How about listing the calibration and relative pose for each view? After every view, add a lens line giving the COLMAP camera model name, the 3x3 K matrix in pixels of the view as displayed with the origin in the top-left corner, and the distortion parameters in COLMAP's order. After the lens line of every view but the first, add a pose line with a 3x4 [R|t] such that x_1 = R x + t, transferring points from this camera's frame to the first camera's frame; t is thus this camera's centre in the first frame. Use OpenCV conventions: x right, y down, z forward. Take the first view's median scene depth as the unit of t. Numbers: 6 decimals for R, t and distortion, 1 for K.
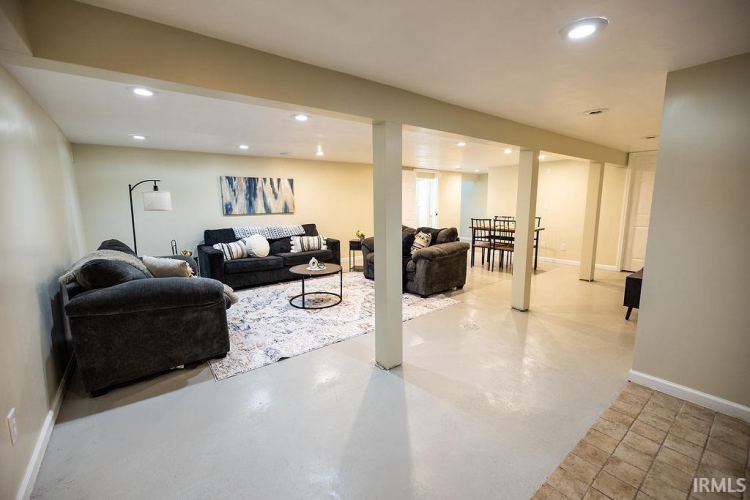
lens RADIAL K [[314.4, 0, 374.6], [0, 314.4, 247.4], [0, 0, 1]] dist [0.000480, -0.000500]
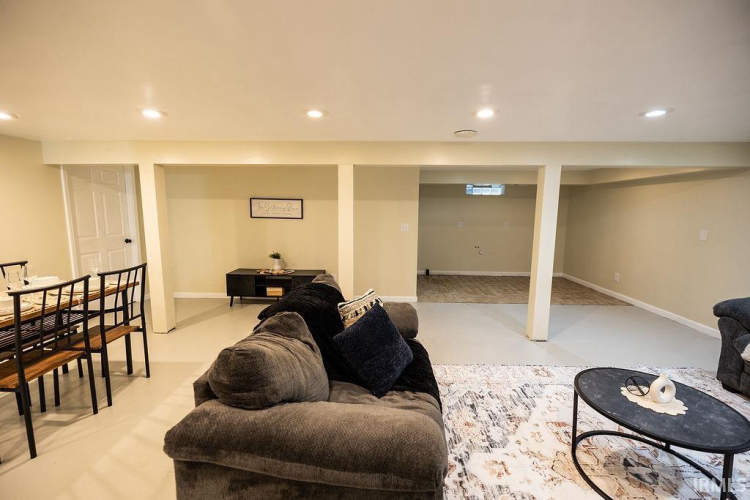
lens RADIAL K [[314.4, 0, 374.6], [0, 314.4, 247.4], [0, 0, 1]] dist [0.000480, -0.000500]
pose [[-0.773950, -0.078935, 0.628308, -0.146036], [0.091096, 0.968002, 0.233823, -0.237608], [-0.626660, 0.238203, -0.741995, 1.451407]]
